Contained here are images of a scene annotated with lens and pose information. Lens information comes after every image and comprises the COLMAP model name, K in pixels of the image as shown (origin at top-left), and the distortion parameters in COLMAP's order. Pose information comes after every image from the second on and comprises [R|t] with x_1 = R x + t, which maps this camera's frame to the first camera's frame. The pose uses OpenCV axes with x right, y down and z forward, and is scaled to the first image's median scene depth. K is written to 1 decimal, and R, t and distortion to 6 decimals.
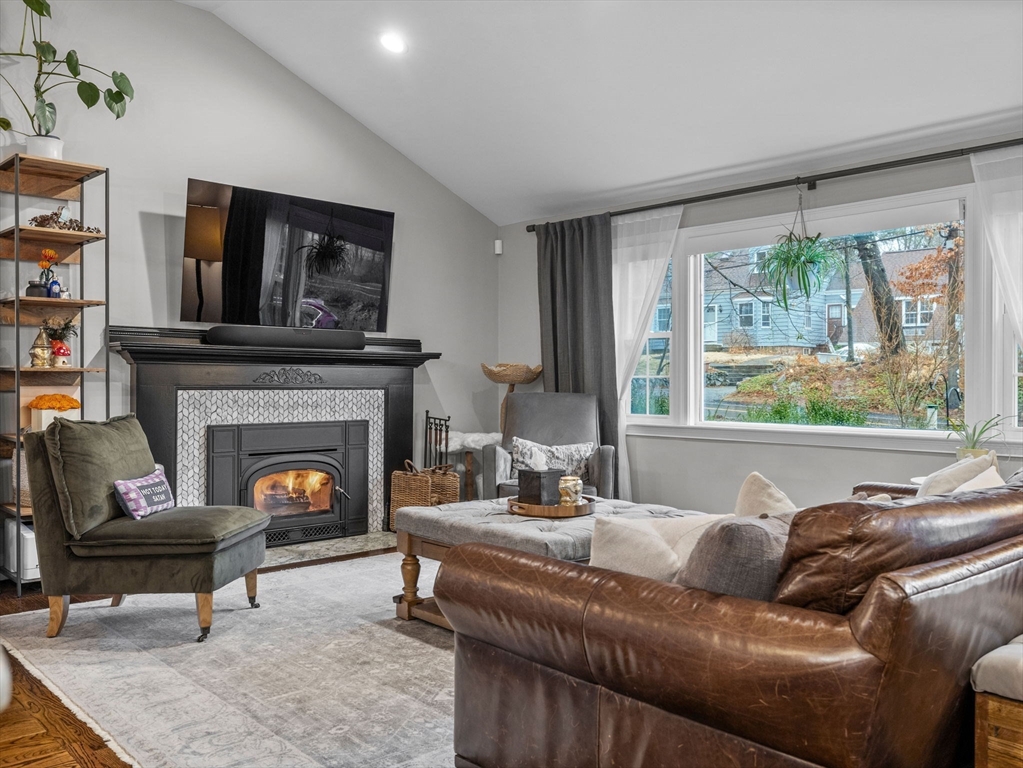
lens RADIAL K [[890.1, 0, 552.3], [0, 890.1, 392.1], [0, 0, 1]] dist [0.019671, -0.056963]
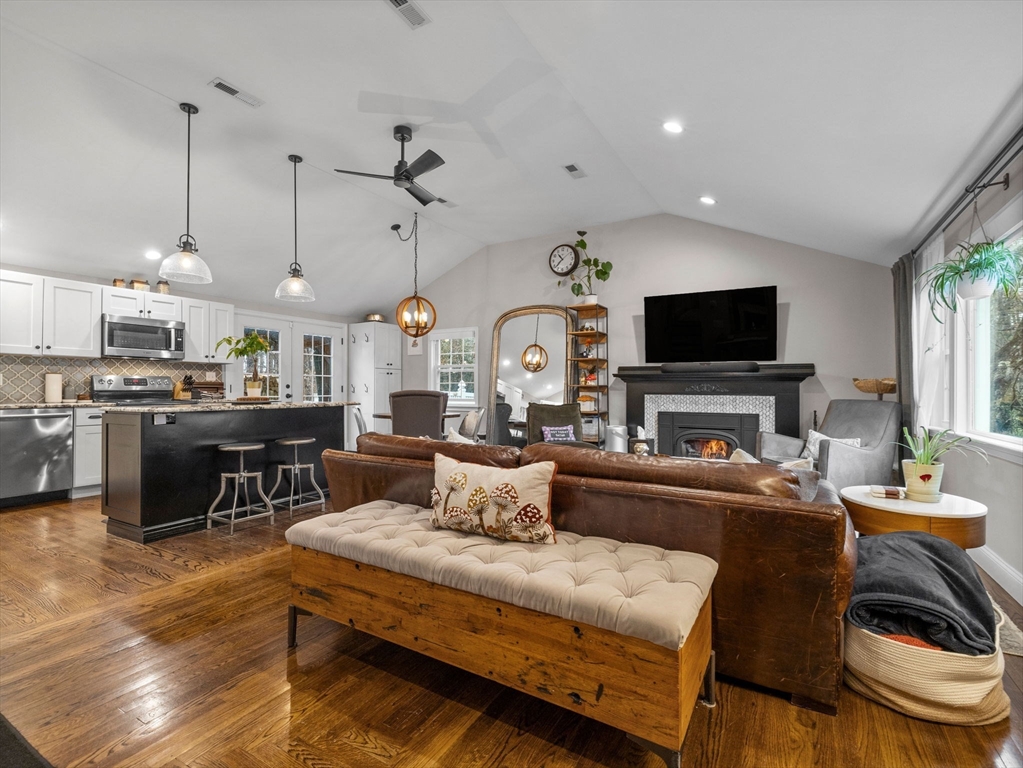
lens RADIAL K [[501.5, 0, 509.1], [0, 501.5, 386.6], [0, 0, 1]] dist [0.018709, -0.001977]
pose [[0.264534, -0.005646, -0.964360, 0.651692], [-0.015959, 0.999820, -0.010231, -0.003232], [0.964244, 0.018097, 0.264396, 0.336604]]
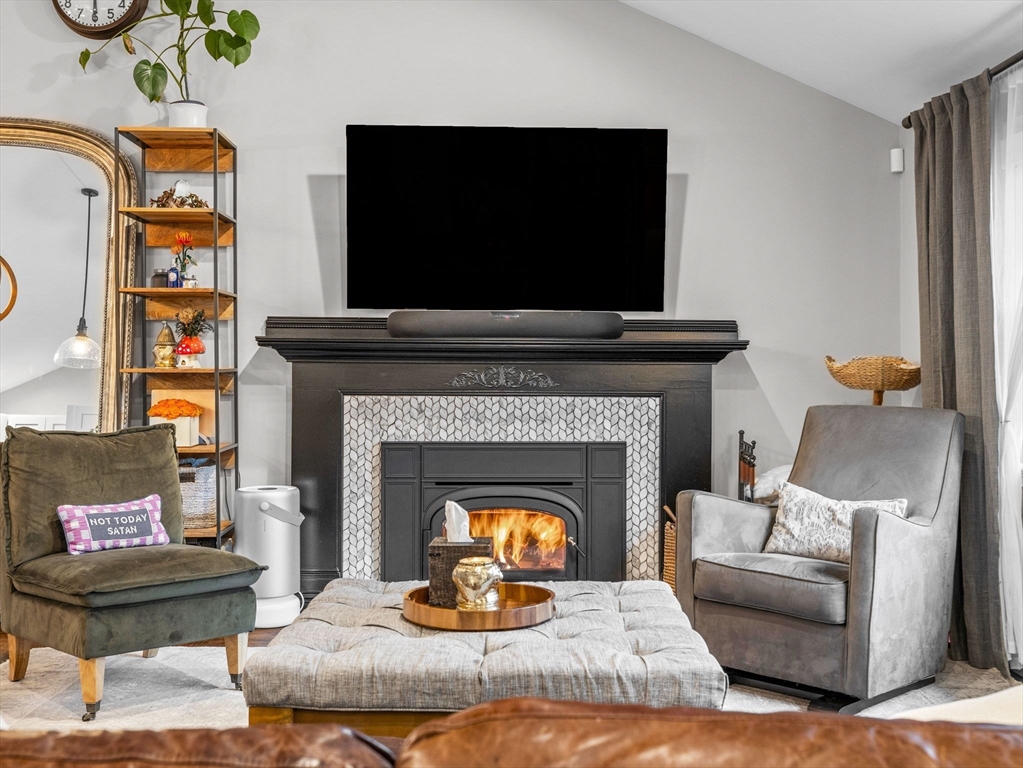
lens RADIAL K [[1166.1, 0, 527.9], [0, 1166.1, 368.2], [0, 0, 1]] dist [-0.009367, 0.000000]
pose [[0.729874, -0.006729, -0.683549, 0.384036], [-0.010261, 0.999731, -0.020798, -0.006232], [0.683505, 0.022193, 0.729609, 0.343796]]
